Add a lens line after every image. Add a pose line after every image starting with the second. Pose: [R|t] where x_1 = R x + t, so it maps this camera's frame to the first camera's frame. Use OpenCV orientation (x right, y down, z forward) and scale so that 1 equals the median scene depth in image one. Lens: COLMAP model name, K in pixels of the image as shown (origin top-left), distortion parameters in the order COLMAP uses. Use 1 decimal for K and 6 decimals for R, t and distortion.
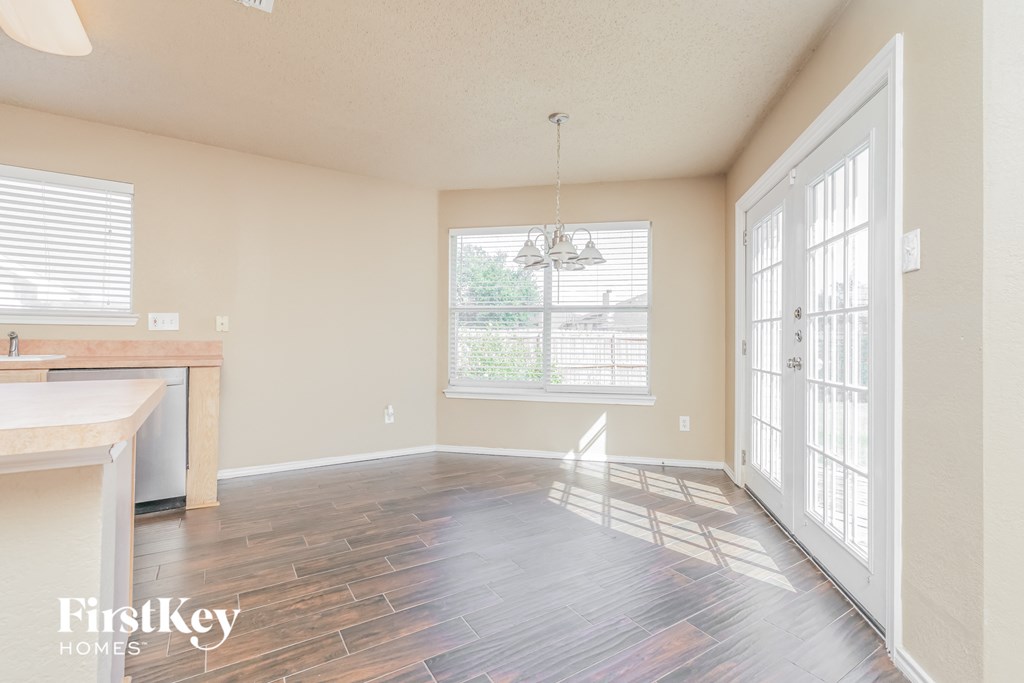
lens RADIAL K [[462.0, 0, 511.4], [0, 462.0, 335.8], [0, 0, 1]] dist [0.002346, 0.000162]
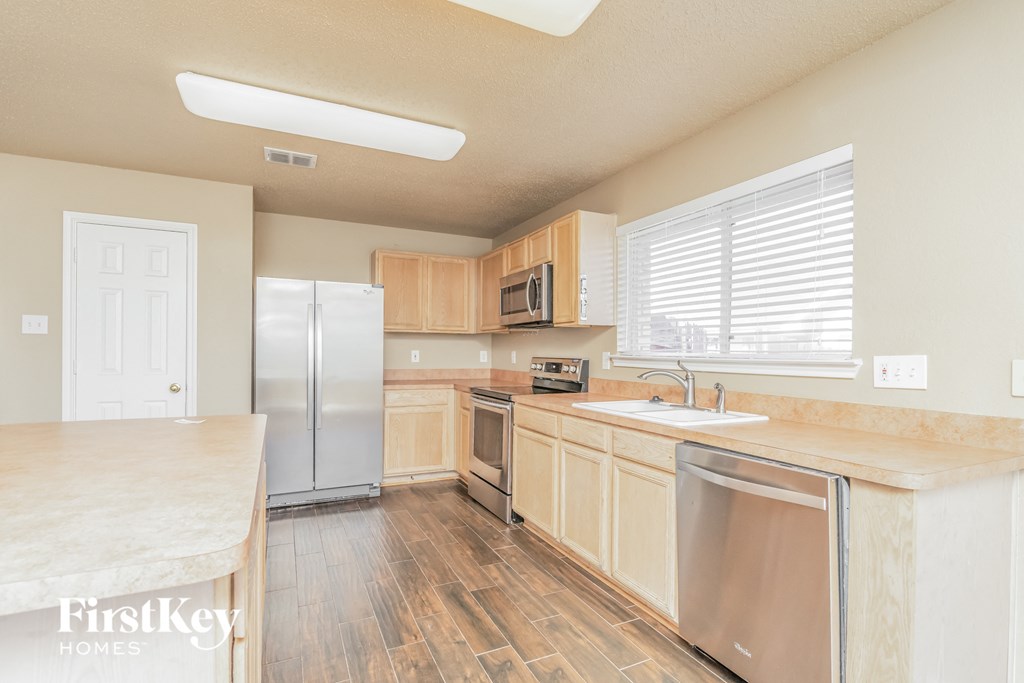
lens RADIAL K [[477.7, 0, 497.6], [0, 477.7, 349.4], [0, 0, 1]] dist [-0.002629, -0.000344]
pose [[-0.139901, -0.017533, -0.990010, -0.152627], [0.000182, 0.999843, -0.017733, -0.053492], [0.990165, -0.002662, -0.139876, 0.698292]]
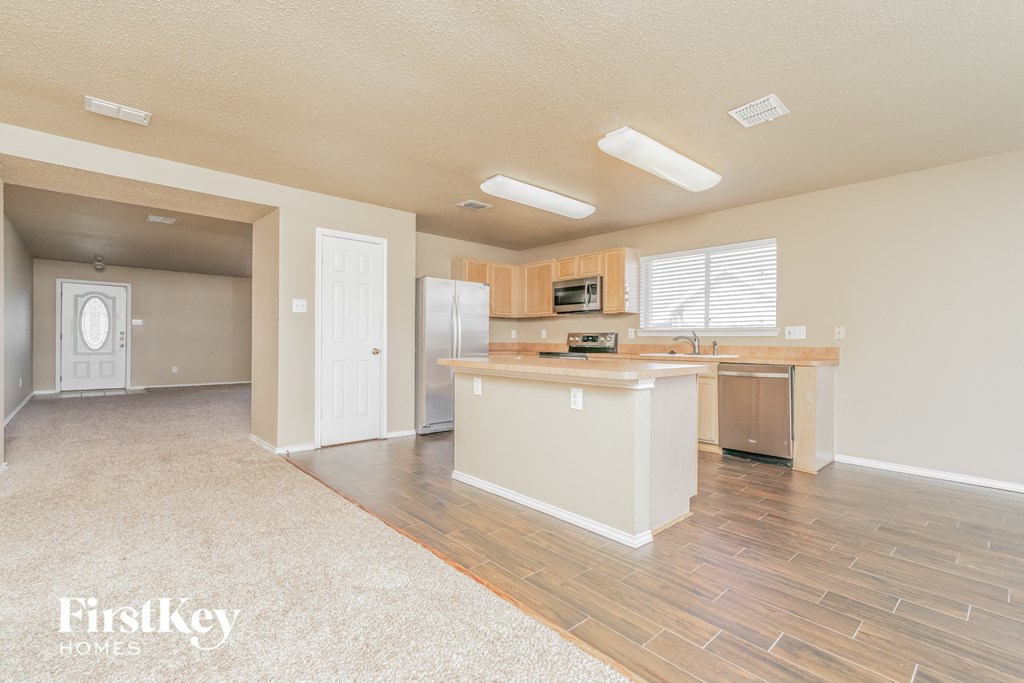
lens RADIAL K [[462.0, 0, 511.4], [0, 462.0, 335.8], [0, 0, 1]] dist [0.002346, 0.000162]
pose [[0.169068, -0.020977, -0.985381, 0.502450], [0.005961, 0.999777, -0.020260, 0.001270], [0.985586, -0.002449, 0.169156, -0.054249]]
